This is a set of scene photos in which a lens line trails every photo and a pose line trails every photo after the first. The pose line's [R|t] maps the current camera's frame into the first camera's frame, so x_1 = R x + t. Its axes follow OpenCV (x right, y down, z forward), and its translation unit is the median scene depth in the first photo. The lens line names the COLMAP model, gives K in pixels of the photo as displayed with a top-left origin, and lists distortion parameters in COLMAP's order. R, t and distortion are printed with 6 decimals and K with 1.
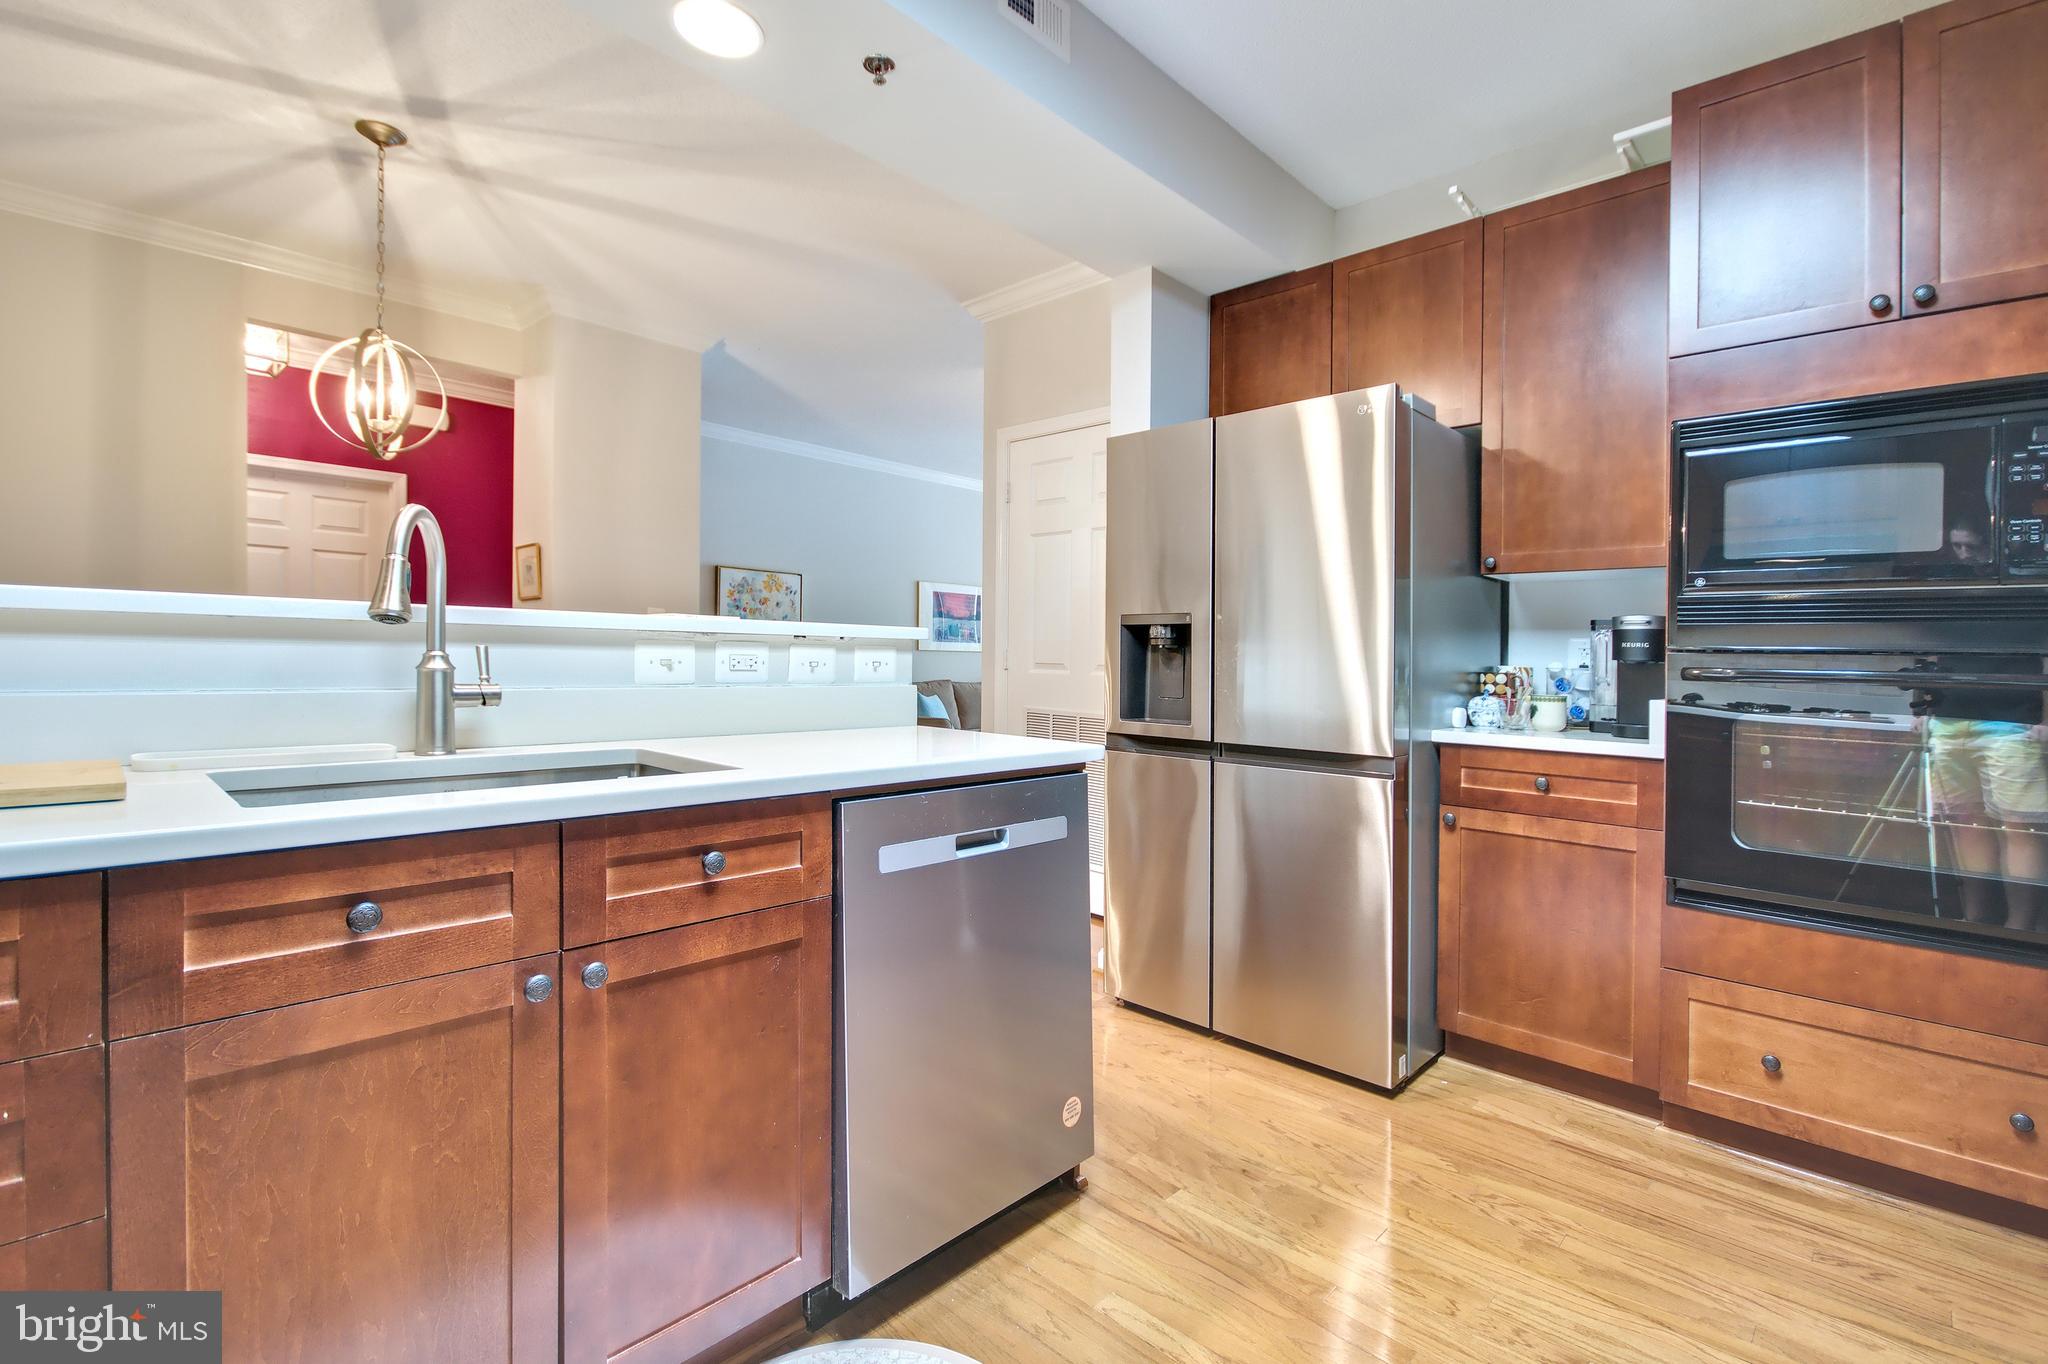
lens RADIAL K [[905.5, 0, 1024.0], [0, 905.5, 682.0], [0, 0, 1]] dist [-0.002968, -0.001360]
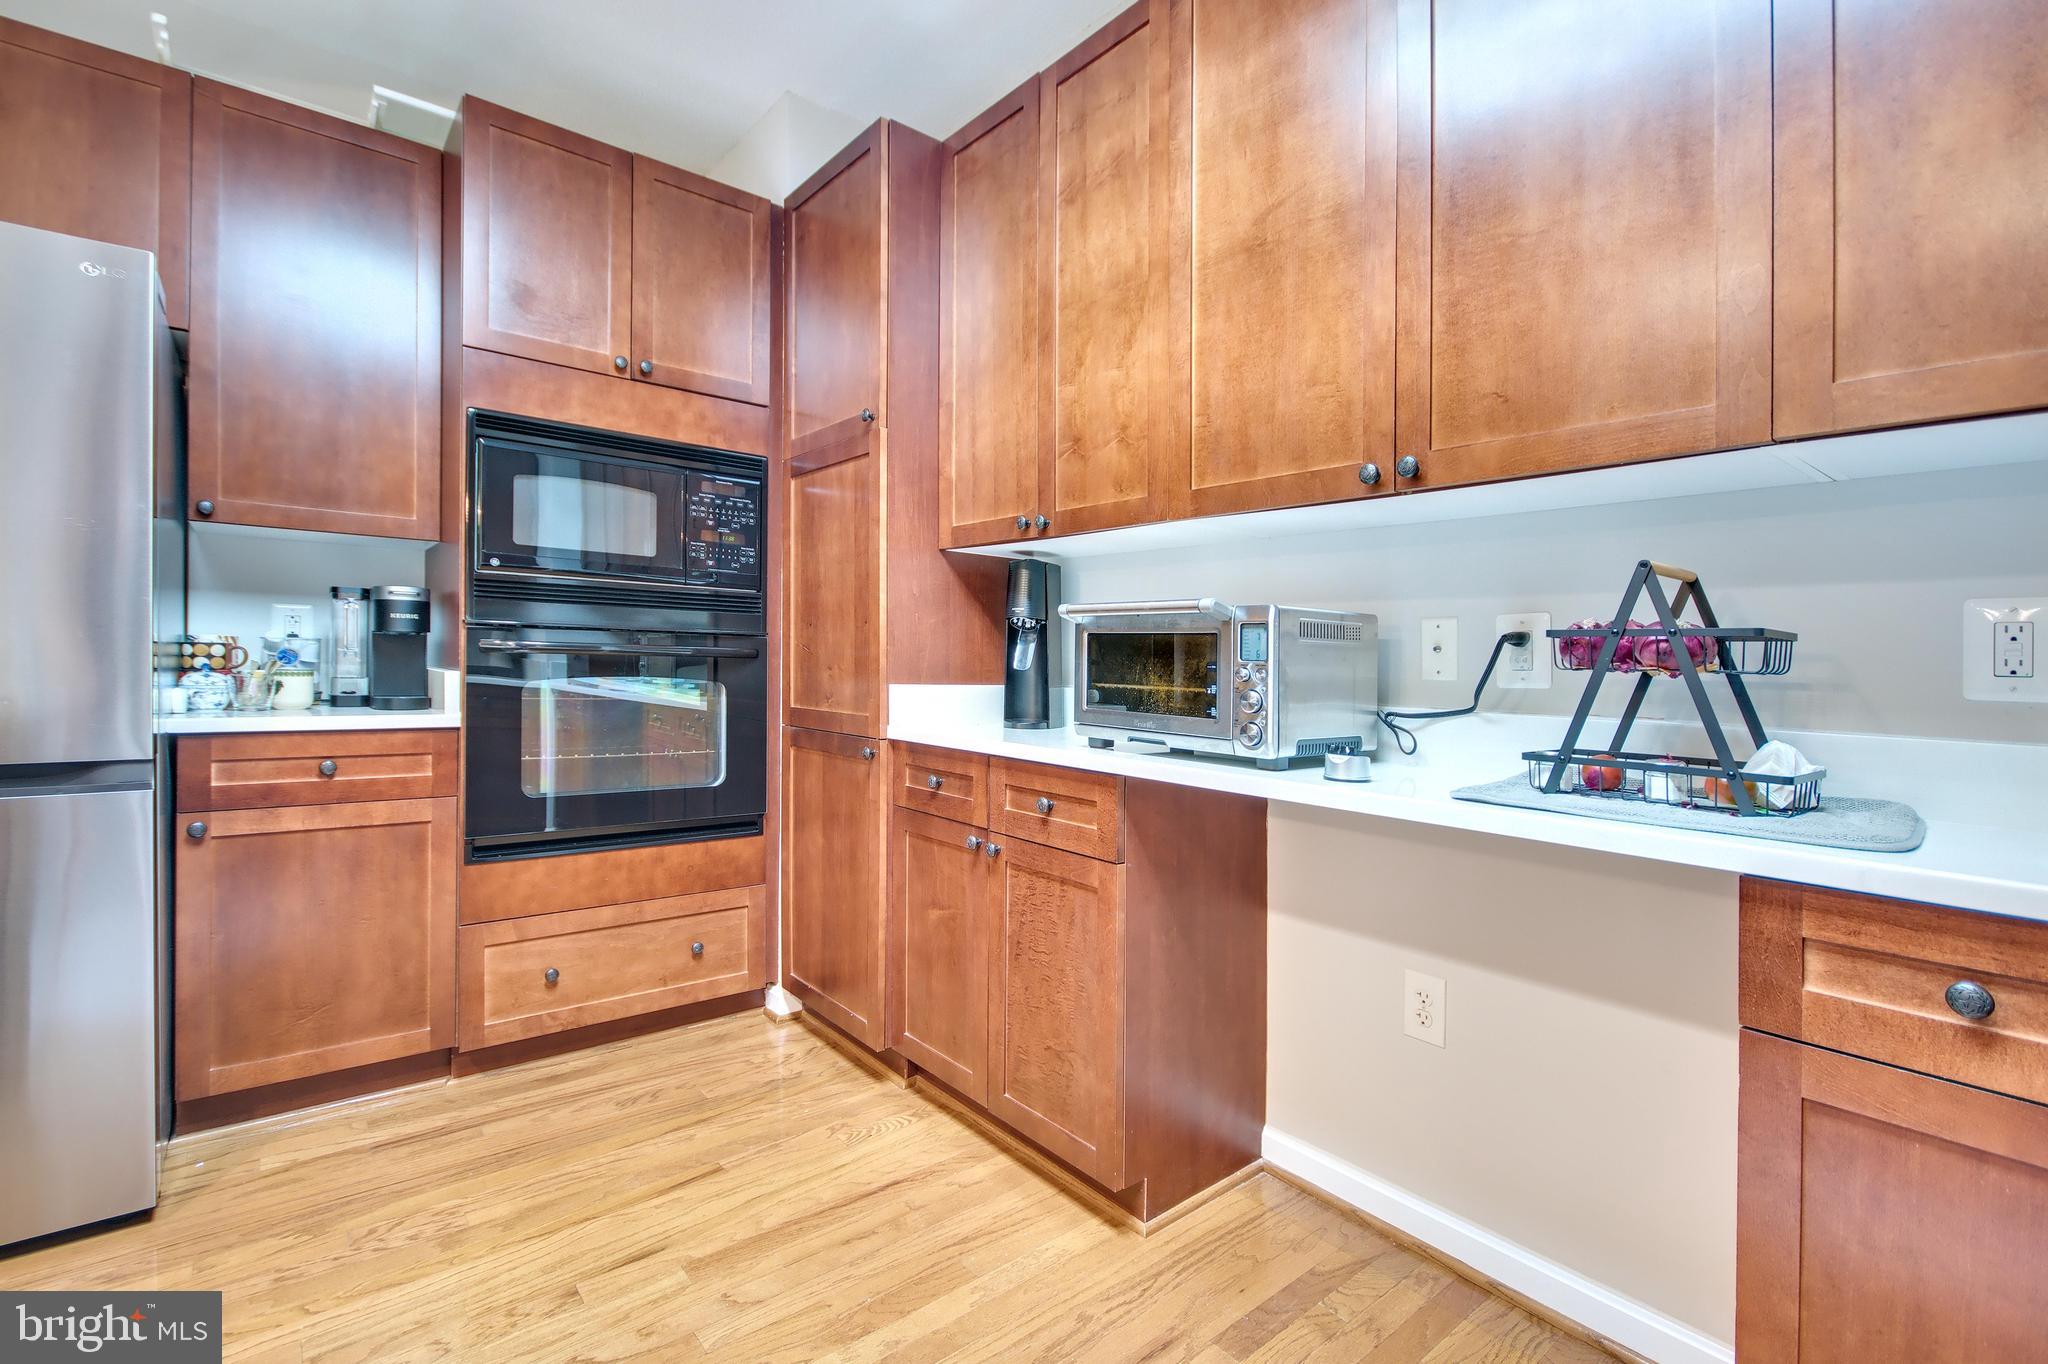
lens RADIAL K [[921.1, 0, 1014.0], [0, 921.1, 649.6], [0, 0, 1]] dist [-0.003248, -0.000257]
pose [[0.137984, -0.007123, 0.990409, -0.257846], [0.002588, 0.999973, 0.006832, -0.010064], [-0.990431, 0.001621, 0.137998, 0.216706]]
